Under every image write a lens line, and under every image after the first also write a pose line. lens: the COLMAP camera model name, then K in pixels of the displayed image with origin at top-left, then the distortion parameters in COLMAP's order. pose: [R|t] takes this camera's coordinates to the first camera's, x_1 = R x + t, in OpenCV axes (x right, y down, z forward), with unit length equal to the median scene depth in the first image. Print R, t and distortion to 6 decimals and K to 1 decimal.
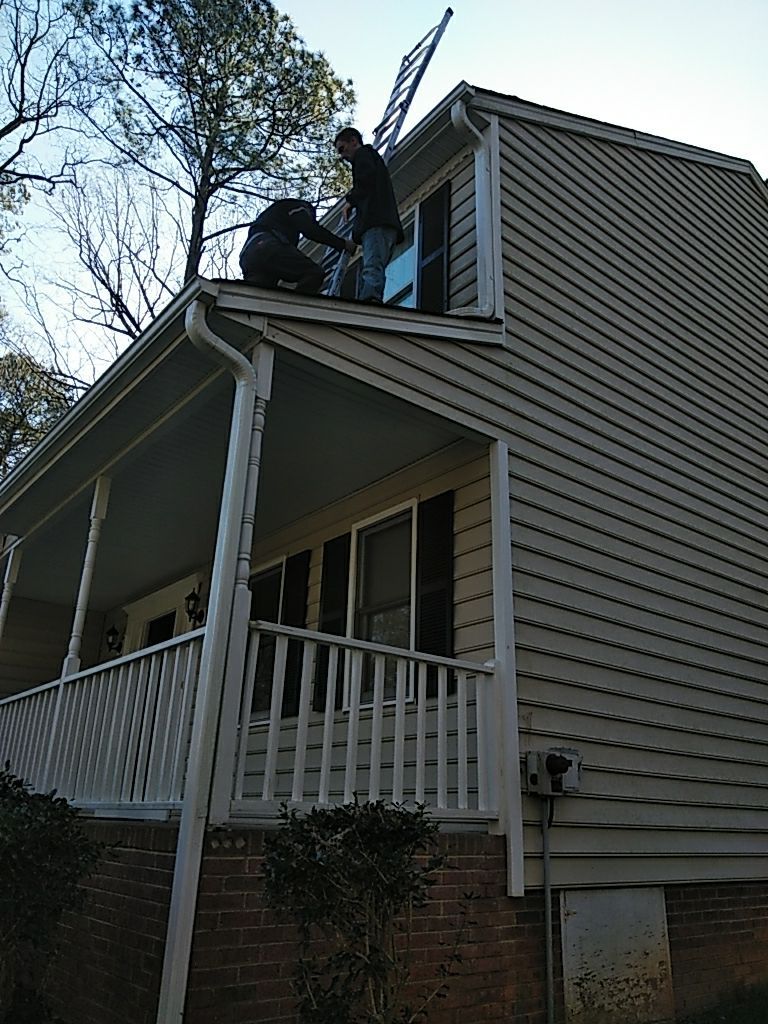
lens RADIAL K [[776.0, 0, 384.0], [0, 776.0, 512.0], [0, 0, 1]] dist [0.116215, -0.178694]
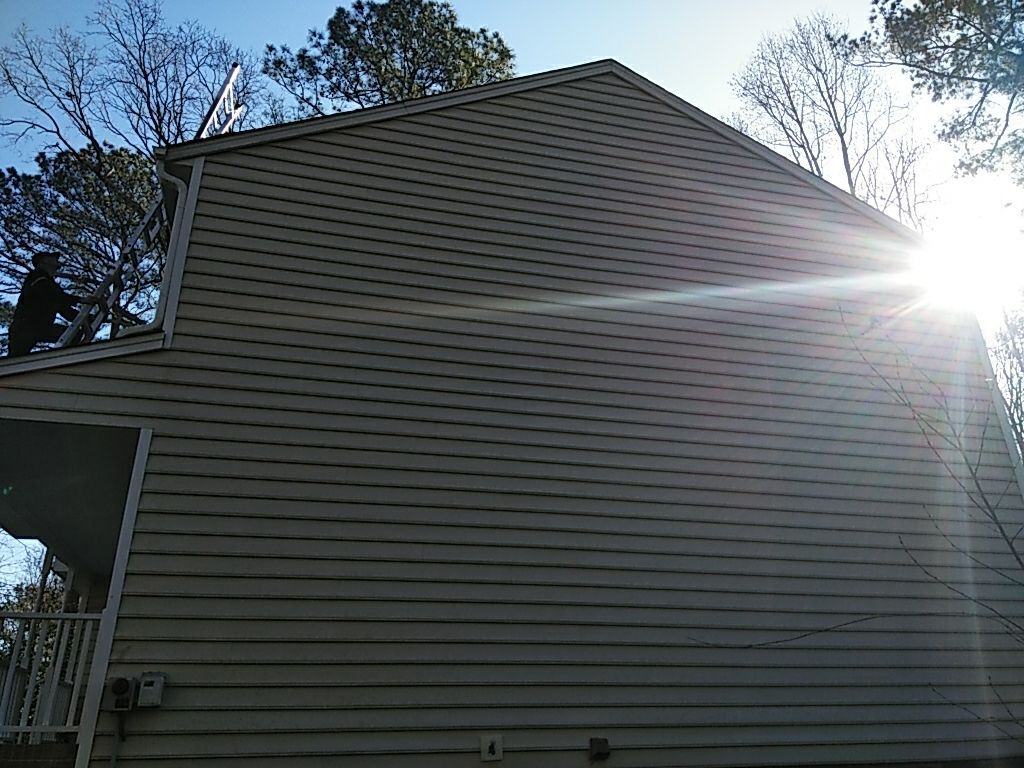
lens RADIAL K [[776.0, 0, 512.0], [0, 776.0, 384.0], [0, 0, 1]] dist [0.116215, -0.178694]
pose [[0.910773, -0.207017, -0.357261, 1.172963], [0.187050, 0.978220, -0.089984, 0.064823], [0.368109, 0.015129, 0.929660, 0.027818]]
